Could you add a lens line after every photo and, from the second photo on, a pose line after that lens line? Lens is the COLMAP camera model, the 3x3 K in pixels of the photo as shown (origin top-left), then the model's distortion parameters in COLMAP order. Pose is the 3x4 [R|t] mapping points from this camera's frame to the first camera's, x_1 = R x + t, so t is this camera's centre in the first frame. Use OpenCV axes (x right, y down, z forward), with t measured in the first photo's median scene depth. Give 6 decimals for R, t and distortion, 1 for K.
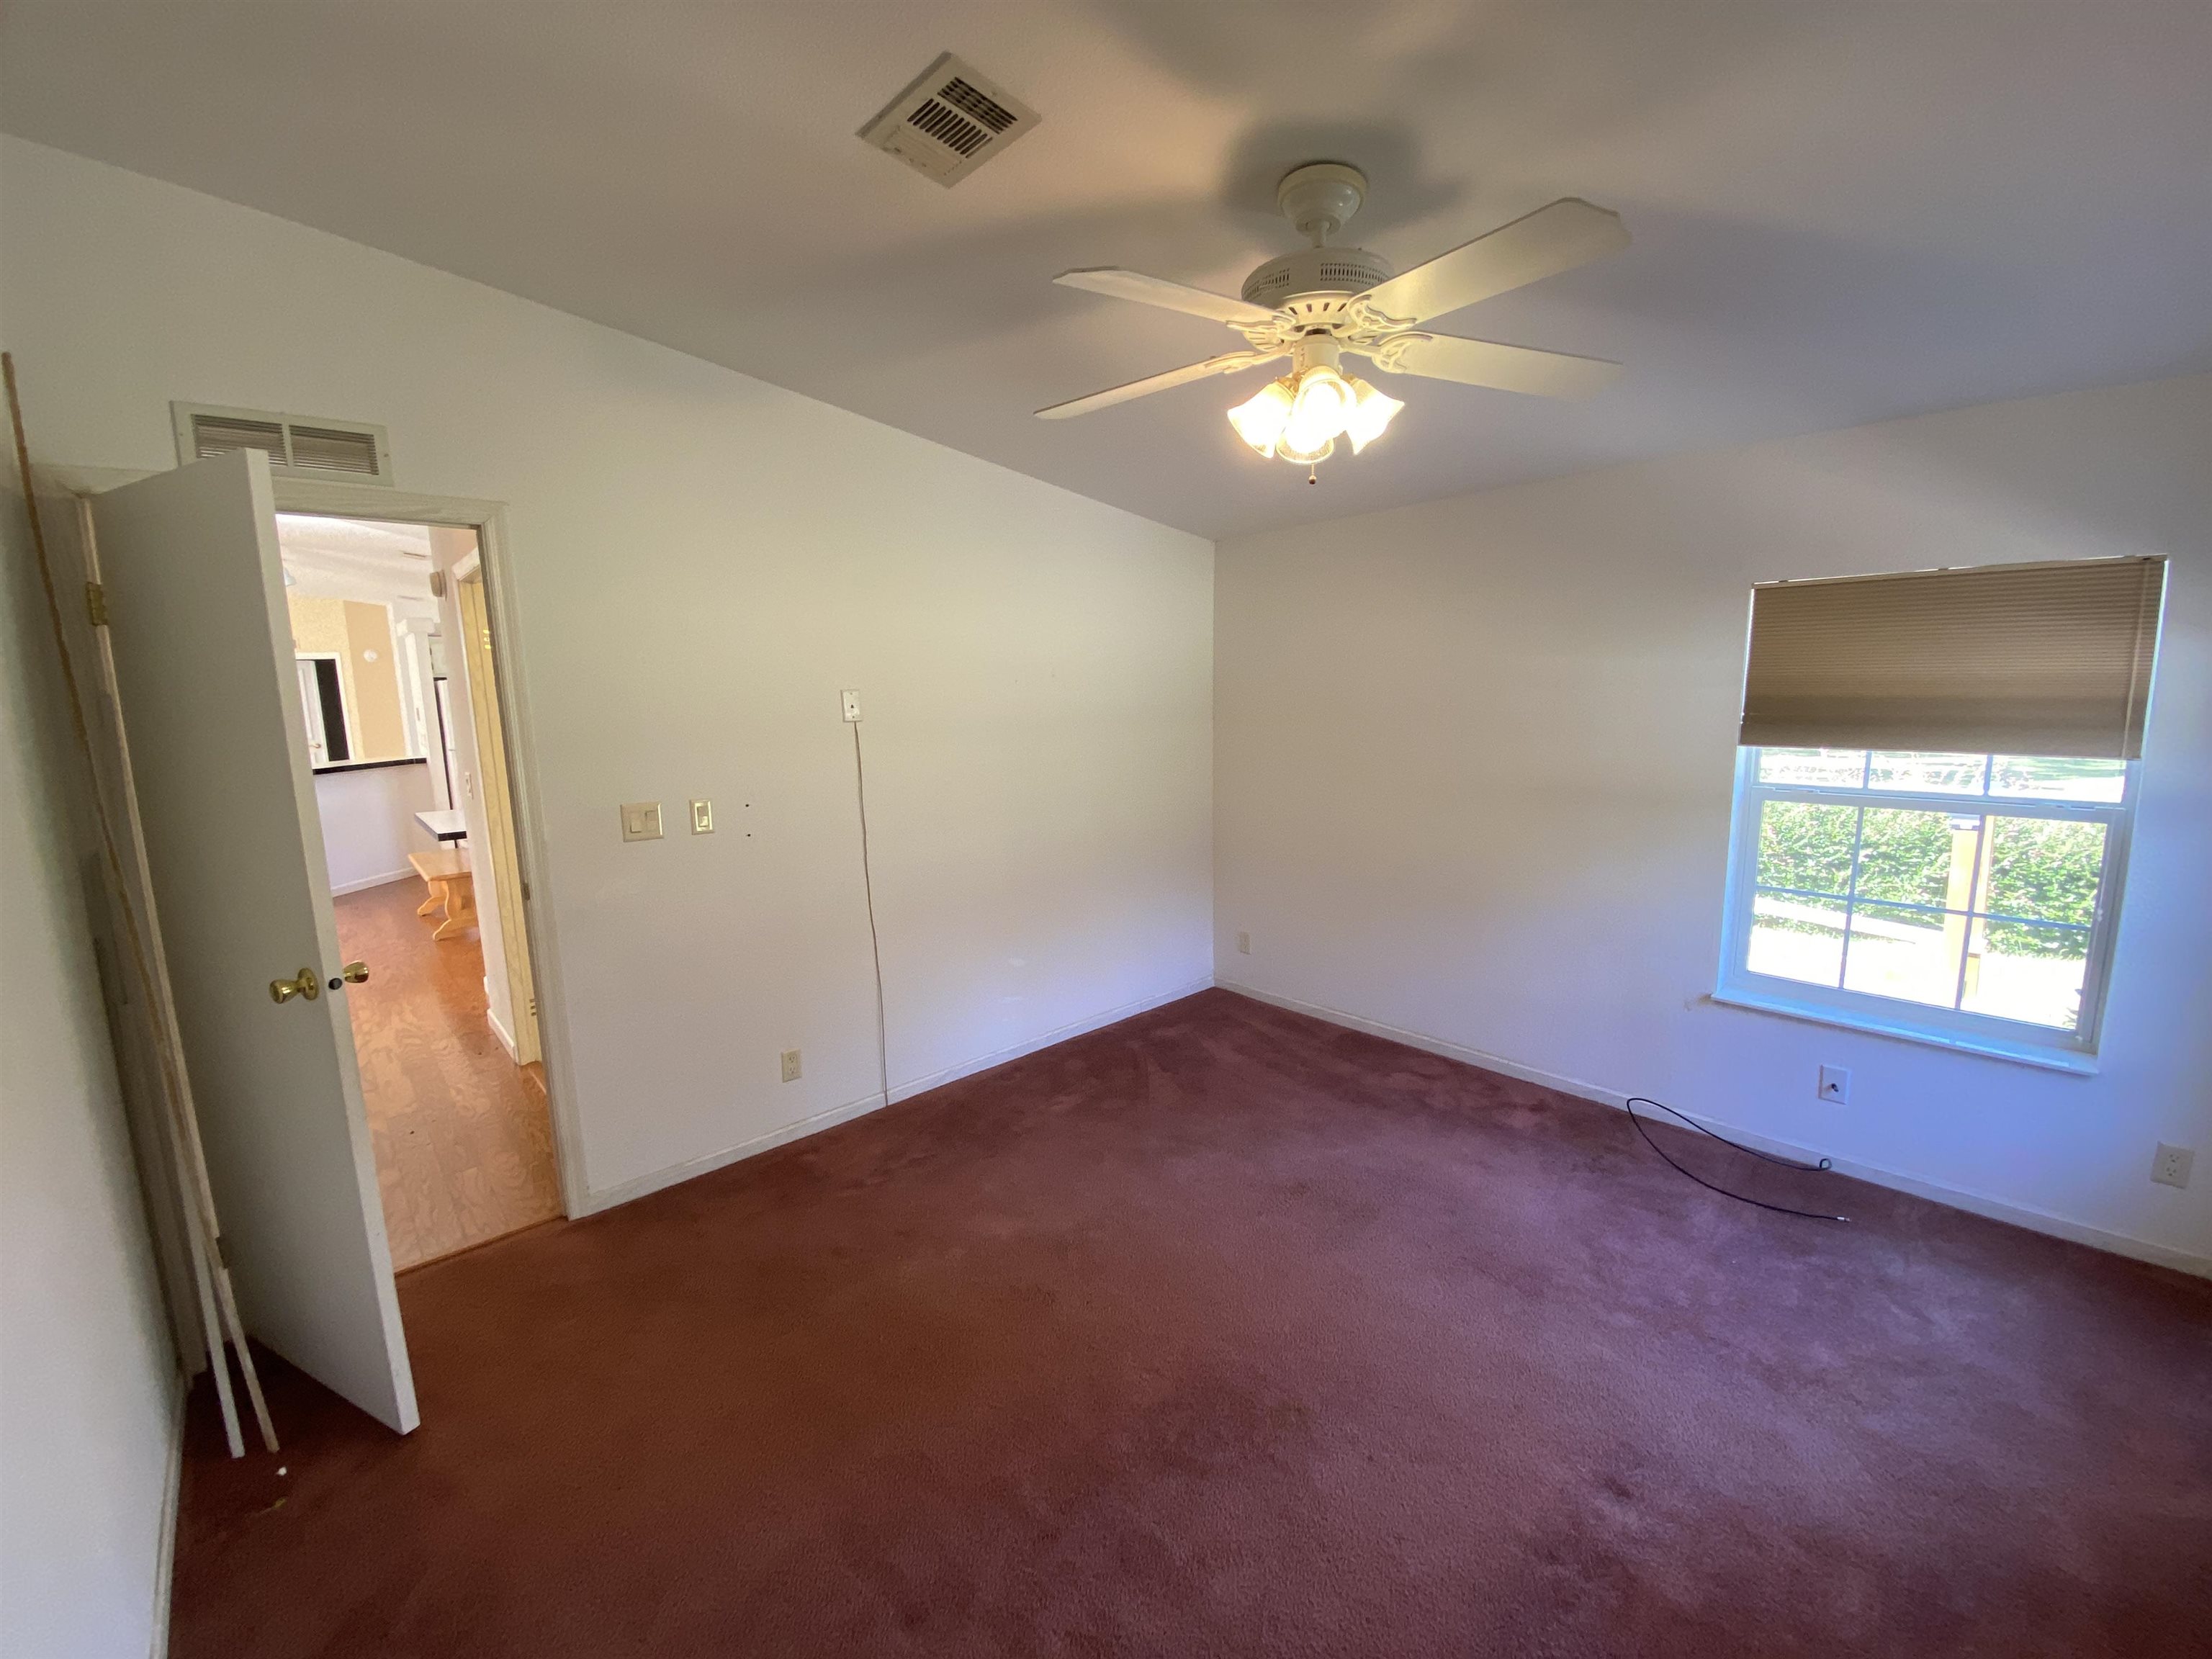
lens RADIAL K [[894.3, 0, 1106.0], [0, 894.3, 829.5], [0, 0, 1]] dist [0.015316, -0.022575]
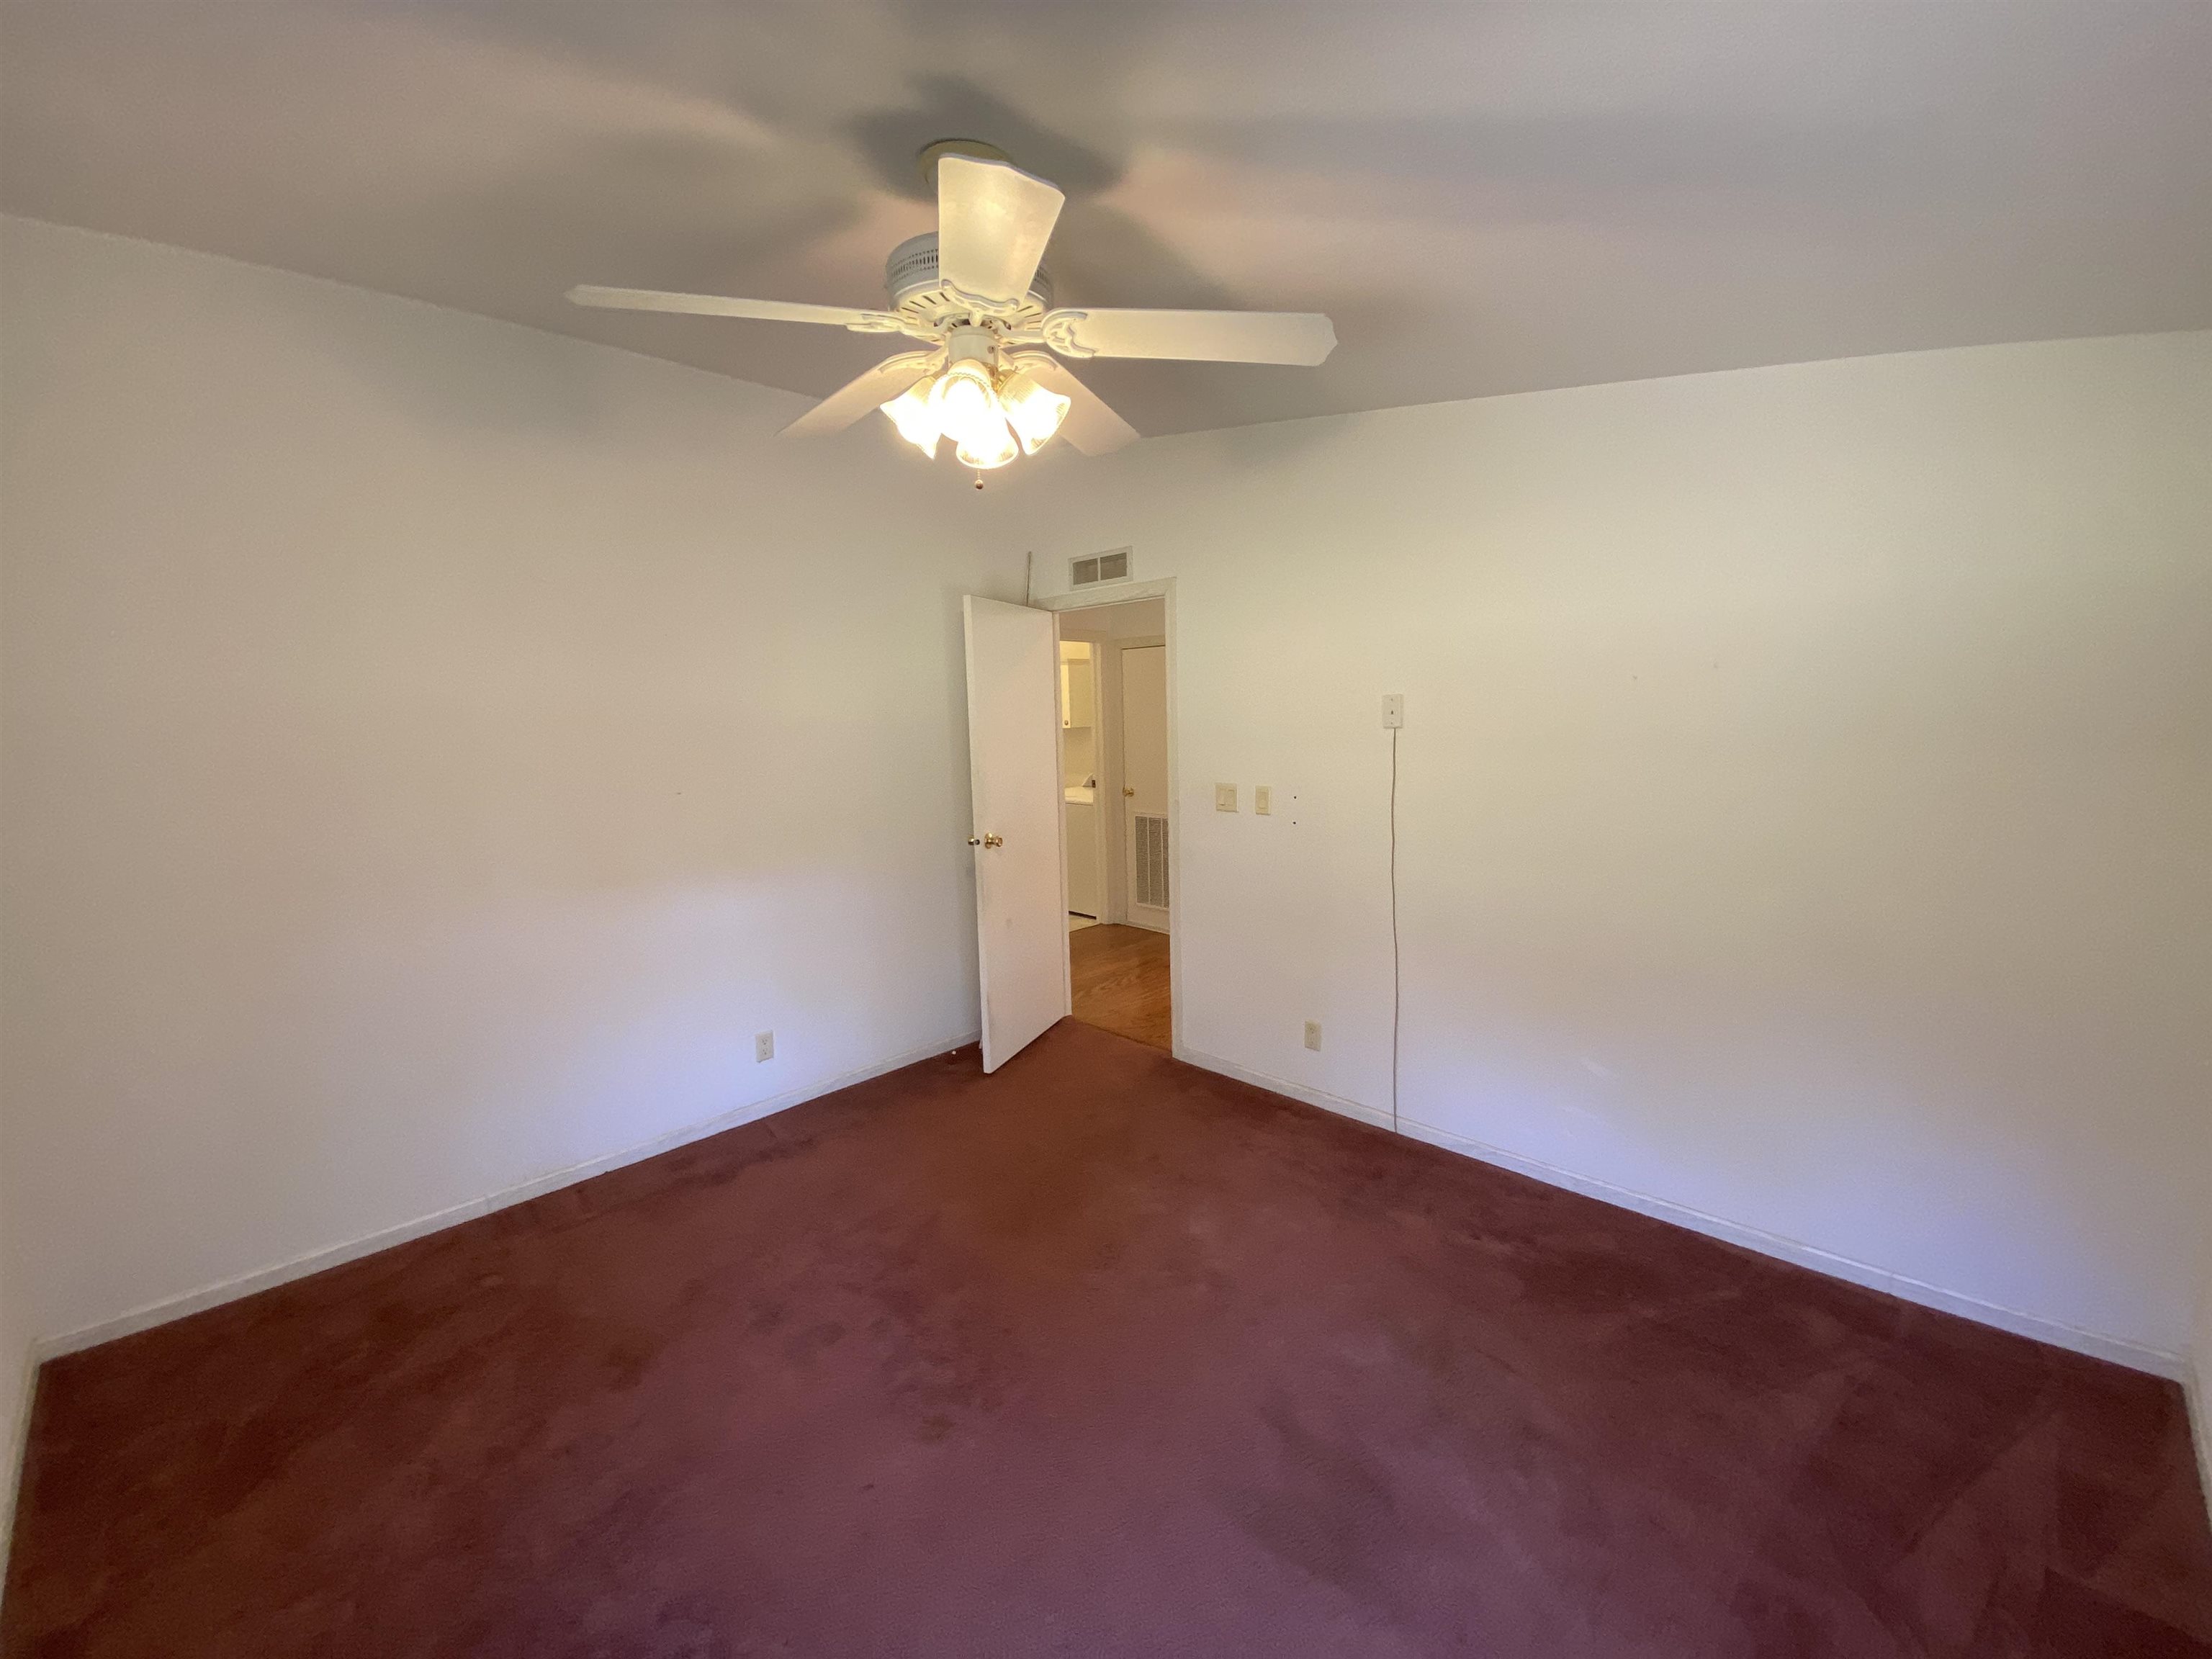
lens RADIAL K [[894.3, 0, 1106.0], [0, 894.3, 829.5], [0, 0, 1]] dist [0.015316, -0.022575]
pose [[0.053990, 0.148632, -0.987418, 0.691478], [-0.144662, 0.979592, 0.139544, -0.105180], [0.988007, 0.135308, 0.074389, 0.629296]]
